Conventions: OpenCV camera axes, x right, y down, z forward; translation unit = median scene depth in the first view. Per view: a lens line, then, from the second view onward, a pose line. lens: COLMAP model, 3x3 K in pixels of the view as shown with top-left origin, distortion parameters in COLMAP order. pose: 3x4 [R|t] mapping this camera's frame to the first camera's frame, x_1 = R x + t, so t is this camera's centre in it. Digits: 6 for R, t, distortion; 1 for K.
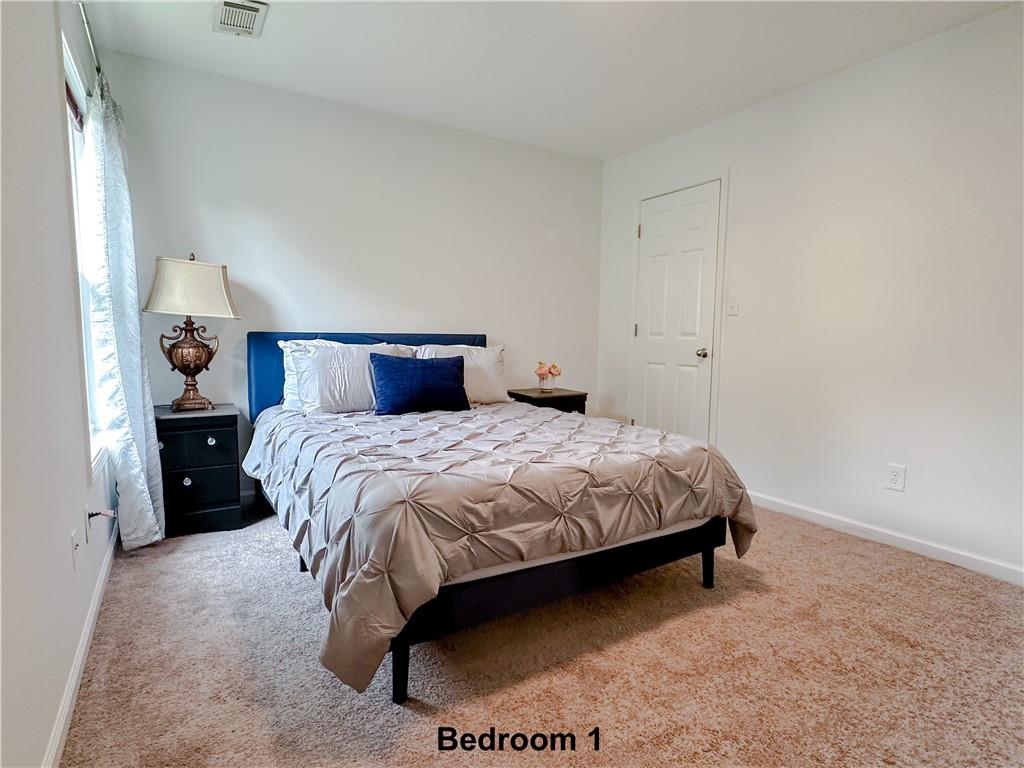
lens RADIAL K [[546.1, 0, 512.1], [0, 546.1, 386.9], [0, 0, 1]] dist [0.002258, 0.000356]
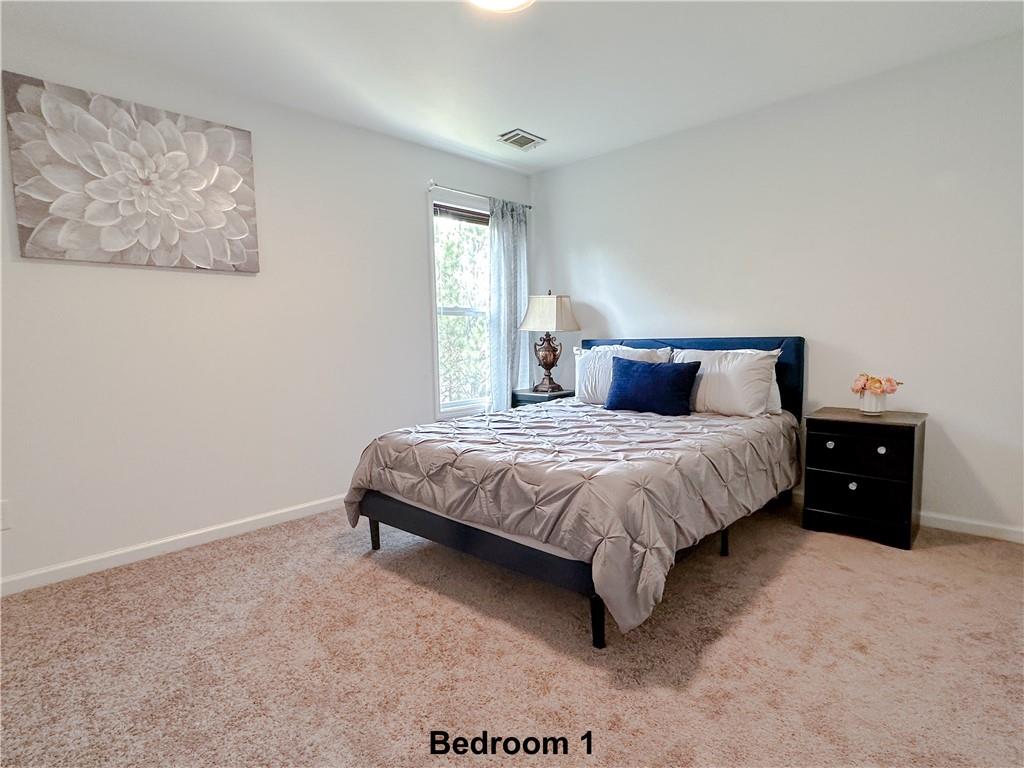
lens RADIAL K [[546.1, 0, 512.1], [0, 546.1, 386.9], [0, 0, 1]] dist [0.002258, 0.000356]
pose [[0.267917, 0.072252, -0.960729, 0.856036], [-0.064604, 0.996287, 0.056910, -0.052459], [0.961273, 0.046819, 0.271590, 0.481225]]
